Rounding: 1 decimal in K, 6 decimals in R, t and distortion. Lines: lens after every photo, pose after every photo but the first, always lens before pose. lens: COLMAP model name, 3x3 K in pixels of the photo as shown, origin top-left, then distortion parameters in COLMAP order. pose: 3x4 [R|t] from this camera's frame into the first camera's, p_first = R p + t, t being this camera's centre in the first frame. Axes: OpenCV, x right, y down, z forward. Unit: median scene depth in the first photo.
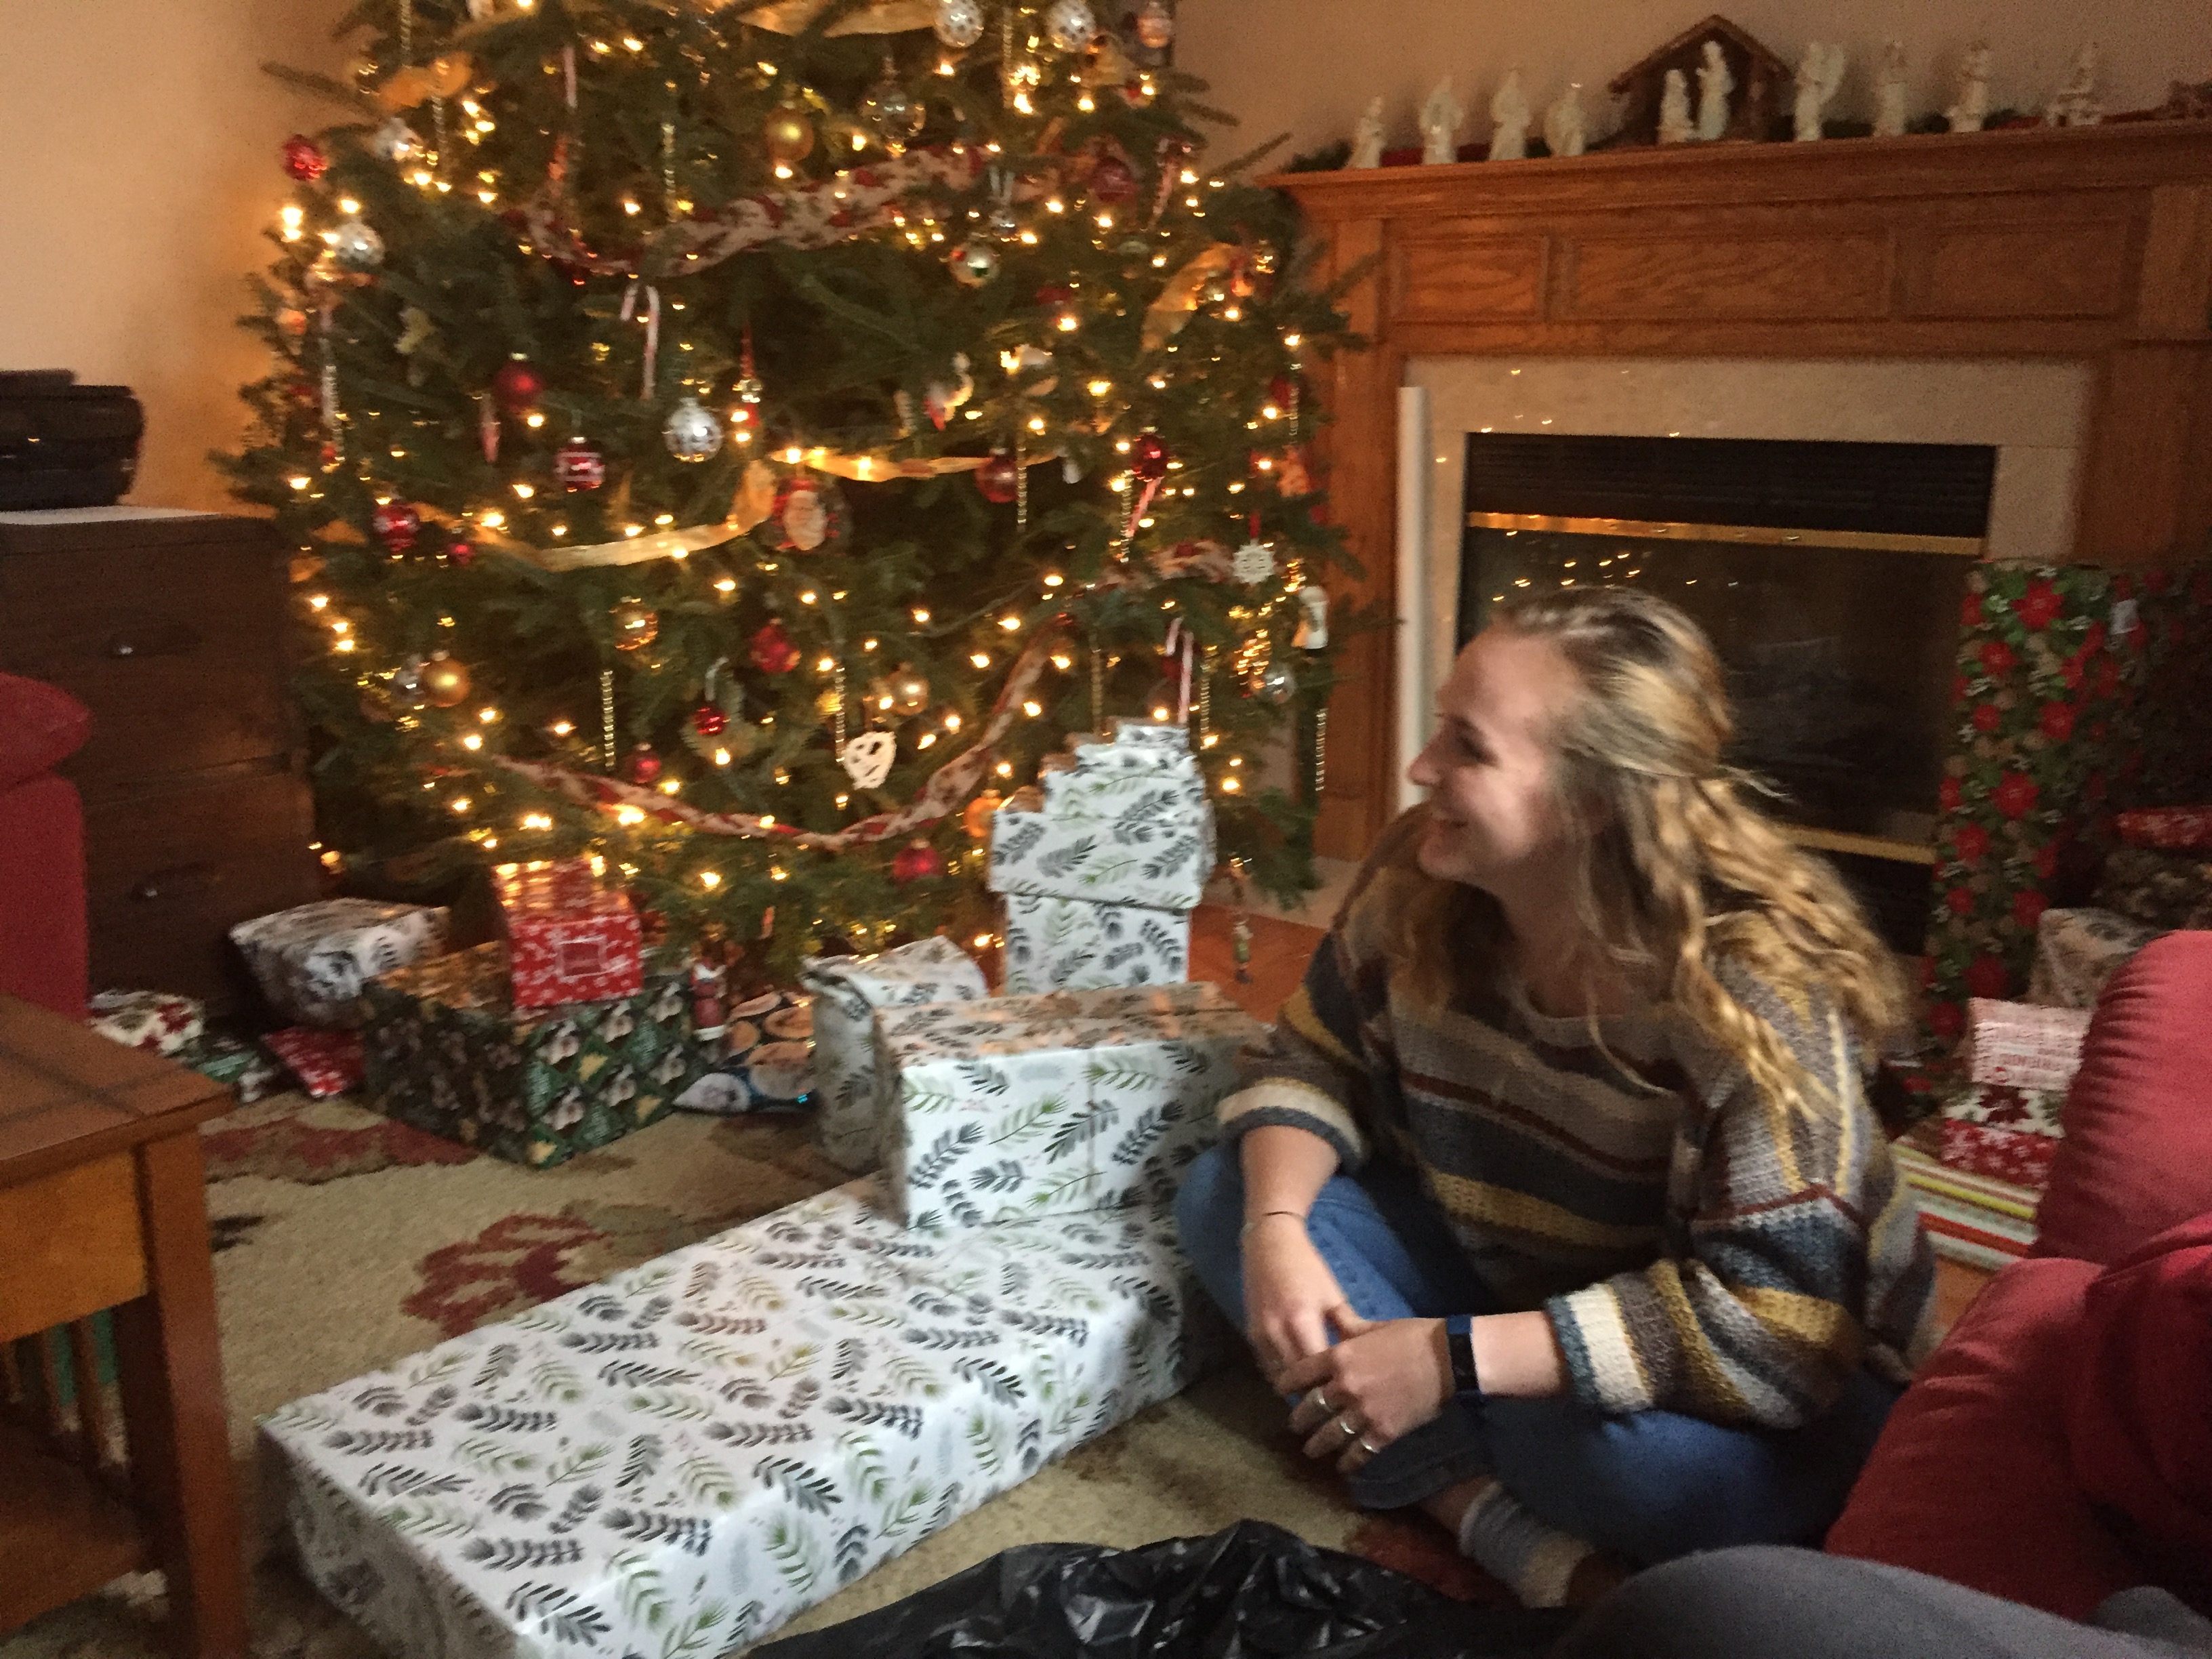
lens RADIAL K [[1860.5, 0, 1116.3], [0, 1860.5, 821.5], [0, 0, 1]] dist [0.081426, -0.104661]
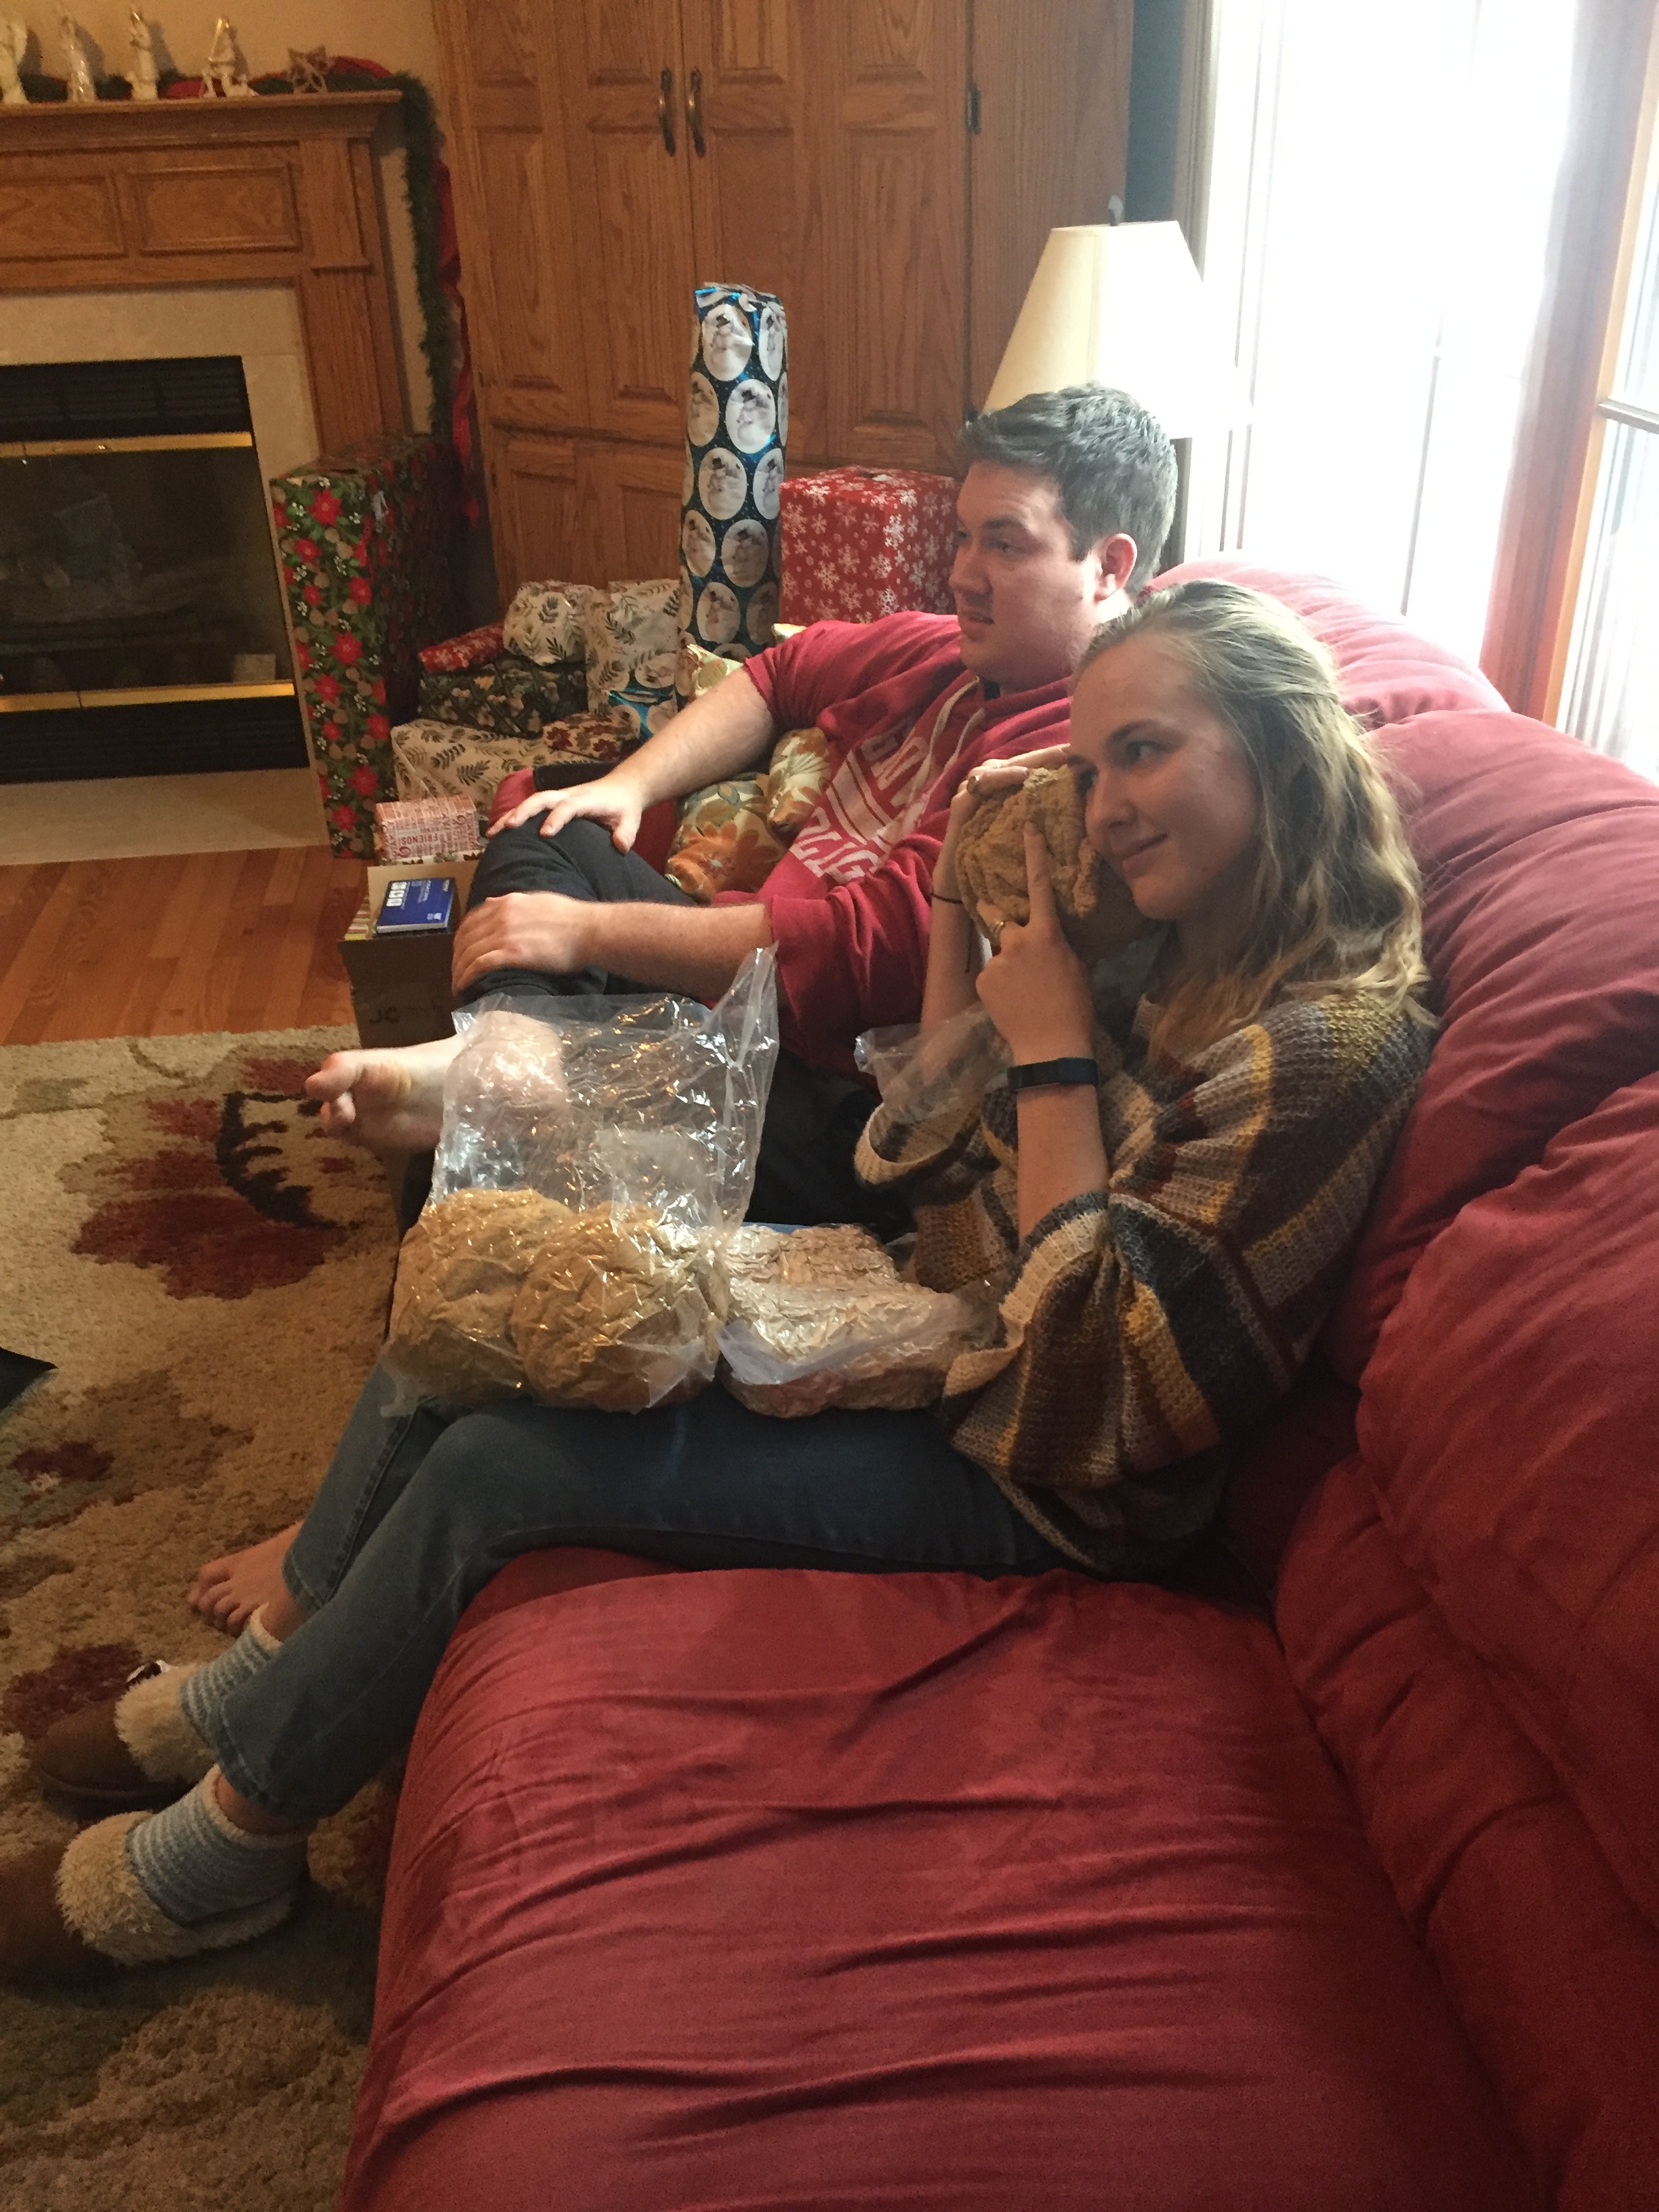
lens RADIAL K [[1860.5, 0, 810.4], [0, 1860.5, 1053.1], [0, 0, 1]] dist [0.081426, -0.104661]
pose [[0.724406, -0.346923, 0.595718, -0.200814], [0.193051, 0.931658, 0.307807, -0.094342], [-0.661791, -0.107973, 0.741872, -0.281678]]
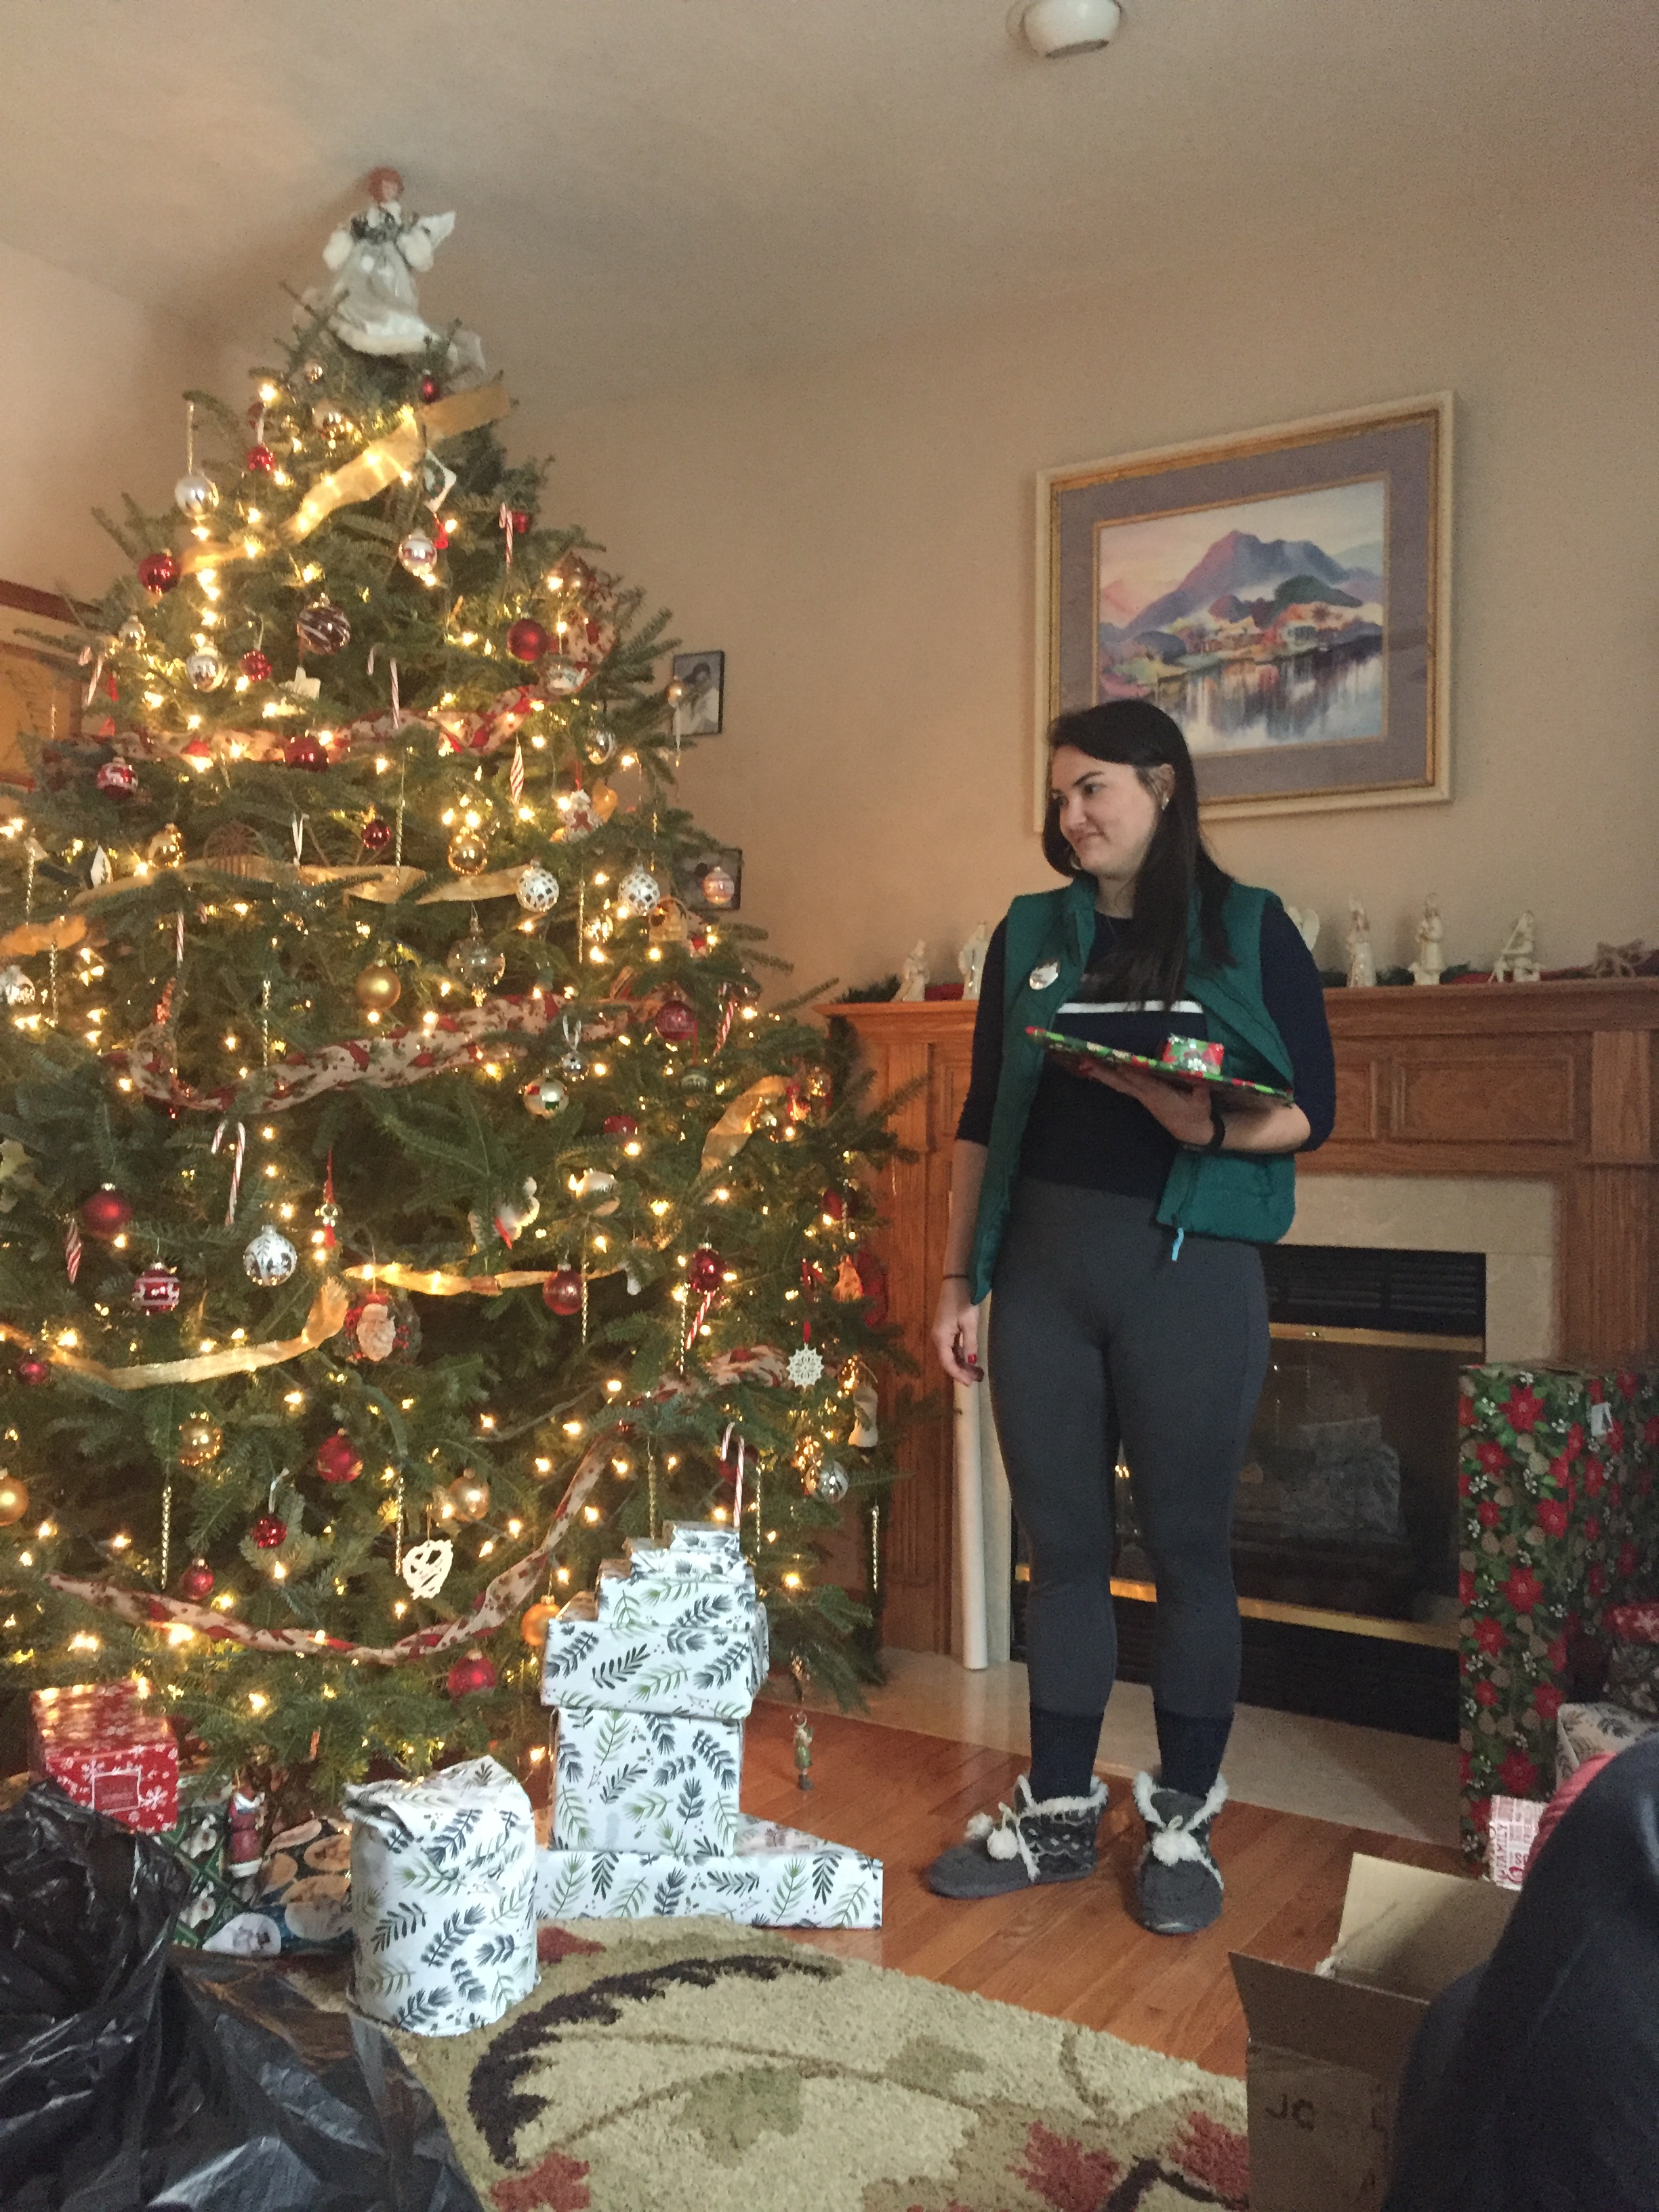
lens RADIAL K [[1860.5, 0, 844.6], [0, 1860.5, 1106.1], [0, 0, 1]] dist [0.081426, -0.104661]
pose [[0.997720, 0.000773, 0.067479, 0.024776], [0.016018, 0.968644, -0.247935, -0.020581], [-0.065555, 0.248451, 0.966424, -0.062504]]
